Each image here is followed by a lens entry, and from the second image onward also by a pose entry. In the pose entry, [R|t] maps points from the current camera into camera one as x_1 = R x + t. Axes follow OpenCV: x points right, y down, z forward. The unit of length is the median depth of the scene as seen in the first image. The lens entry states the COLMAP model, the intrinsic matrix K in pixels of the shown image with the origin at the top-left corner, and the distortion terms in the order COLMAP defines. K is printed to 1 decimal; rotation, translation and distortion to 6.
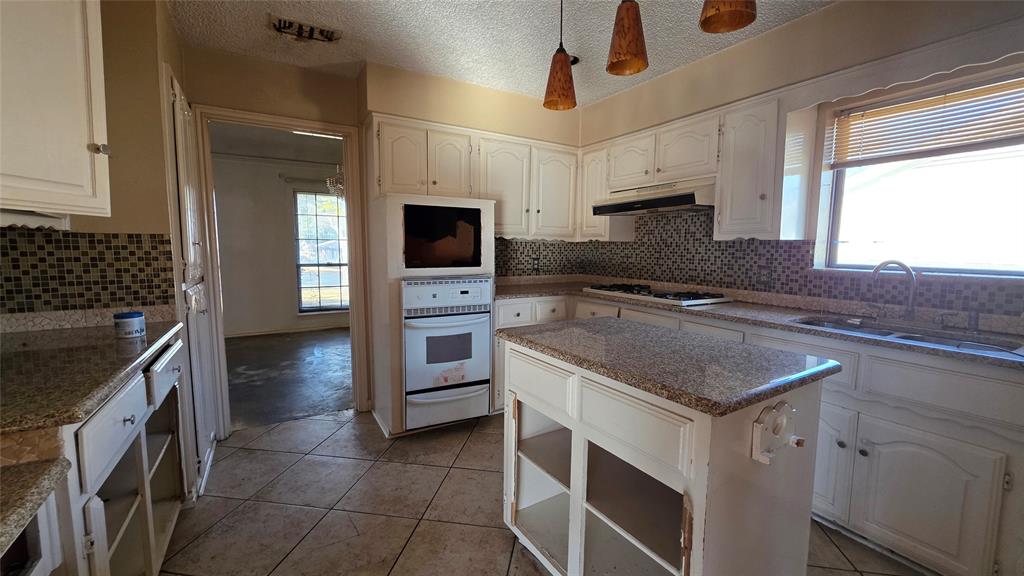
lens RADIAL K [[408.6, 0, 514.2], [0, 408.6, 288.5], [0, 0, 1]] dist [-0.002511, 0.000572]
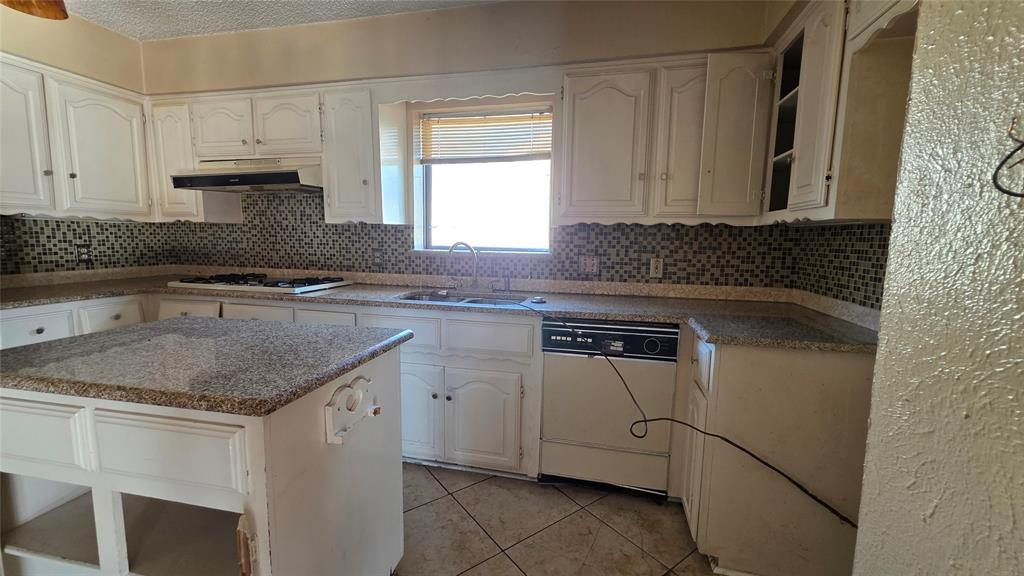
lens RADIAL K [[408.6, 0, 512.8], [0, 408.6, 292.1], [0, 0, 1]] dist [-0.002511, 0.000572]
pose [[0.703032, -0.094879, 0.704800, 0.110513], [0.064433, 0.995482, 0.069738, 0.006806], [-0.708233, -0.003615, 0.705970, -0.006143]]
